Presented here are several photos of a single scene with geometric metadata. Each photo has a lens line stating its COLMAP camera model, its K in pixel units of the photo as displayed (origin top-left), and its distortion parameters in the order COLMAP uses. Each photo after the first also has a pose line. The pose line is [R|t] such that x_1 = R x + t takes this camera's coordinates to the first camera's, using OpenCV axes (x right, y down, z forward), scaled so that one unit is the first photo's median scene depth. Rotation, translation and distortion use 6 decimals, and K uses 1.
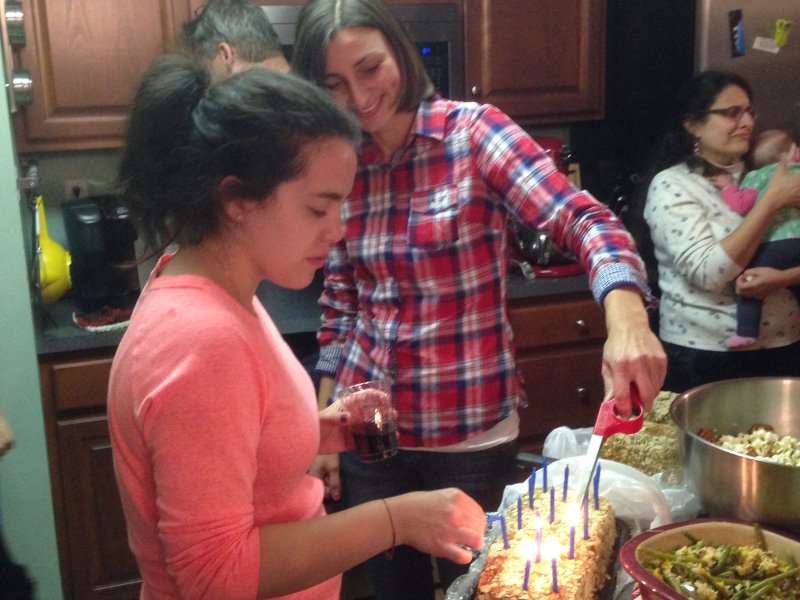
lens RADIAL K [[1061.4, 0, 390.8], [0, 1061.4, 289.8], [0, 0, 1]] dist [0.133550, 0.000000]
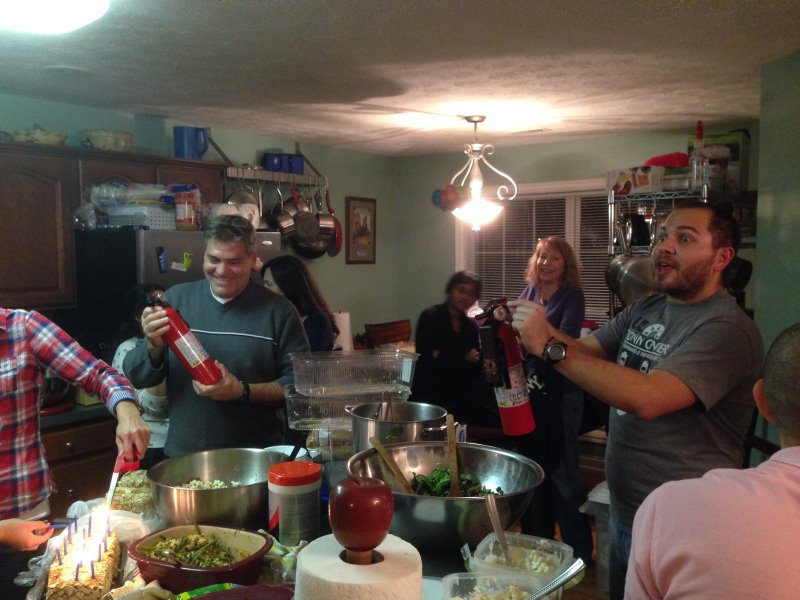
lens RADIAL K [[761.6, 0, 392.1], [0, 761.6, 281.3], [0, 0, 1]] dist [0.086498, 0.000000]
pose [[0.820698, 0.003741, 0.571350, -0.144929], [0.097728, 0.984323, -0.146824, 0.019670], [-0.562943, 0.176335, 0.807466, -0.345202]]
